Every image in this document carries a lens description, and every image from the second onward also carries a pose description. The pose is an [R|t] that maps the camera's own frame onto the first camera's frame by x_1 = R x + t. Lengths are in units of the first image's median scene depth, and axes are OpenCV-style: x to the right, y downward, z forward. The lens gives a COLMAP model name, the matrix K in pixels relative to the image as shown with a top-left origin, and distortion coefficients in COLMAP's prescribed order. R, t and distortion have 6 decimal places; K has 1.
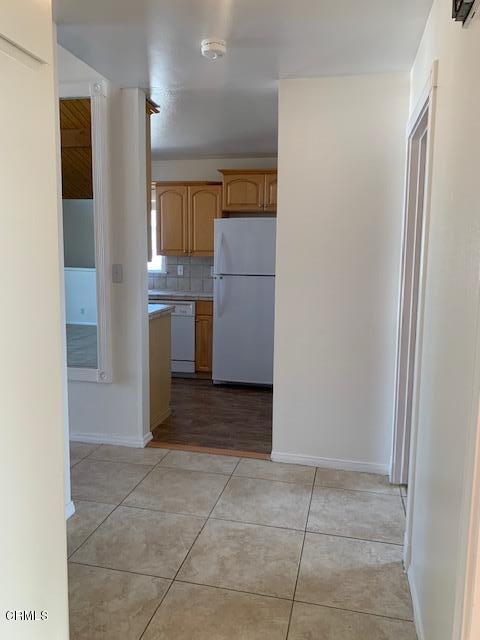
lens RADIAL K [[496.2, 0, 240.0], [0, 496.2, 320.0], [0, 0, 1]] dist [0.000247, -0.000605]
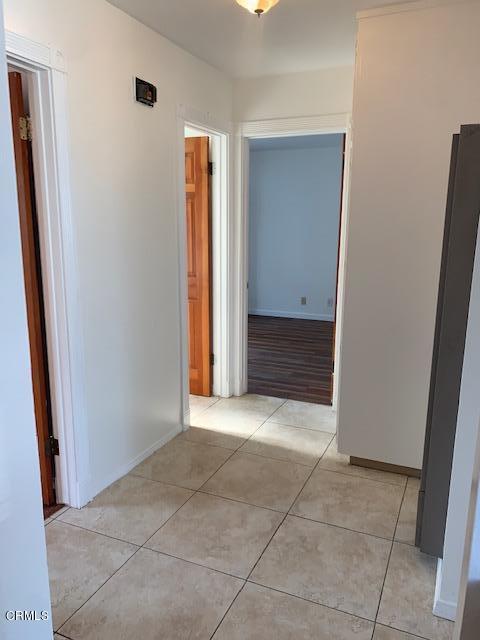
lens RADIAL K [[496.2, 0, 240.0], [0, 496.2, 320.0], [0, 0, 1]] dist [0.000247, -0.000605]
pose [[-0.980855, -0.061293, 0.184840, -0.194931], [0.002440, 0.945231, 0.326392, -0.265891], [-0.194722, 0.320594, -0.926986, 1.793708]]
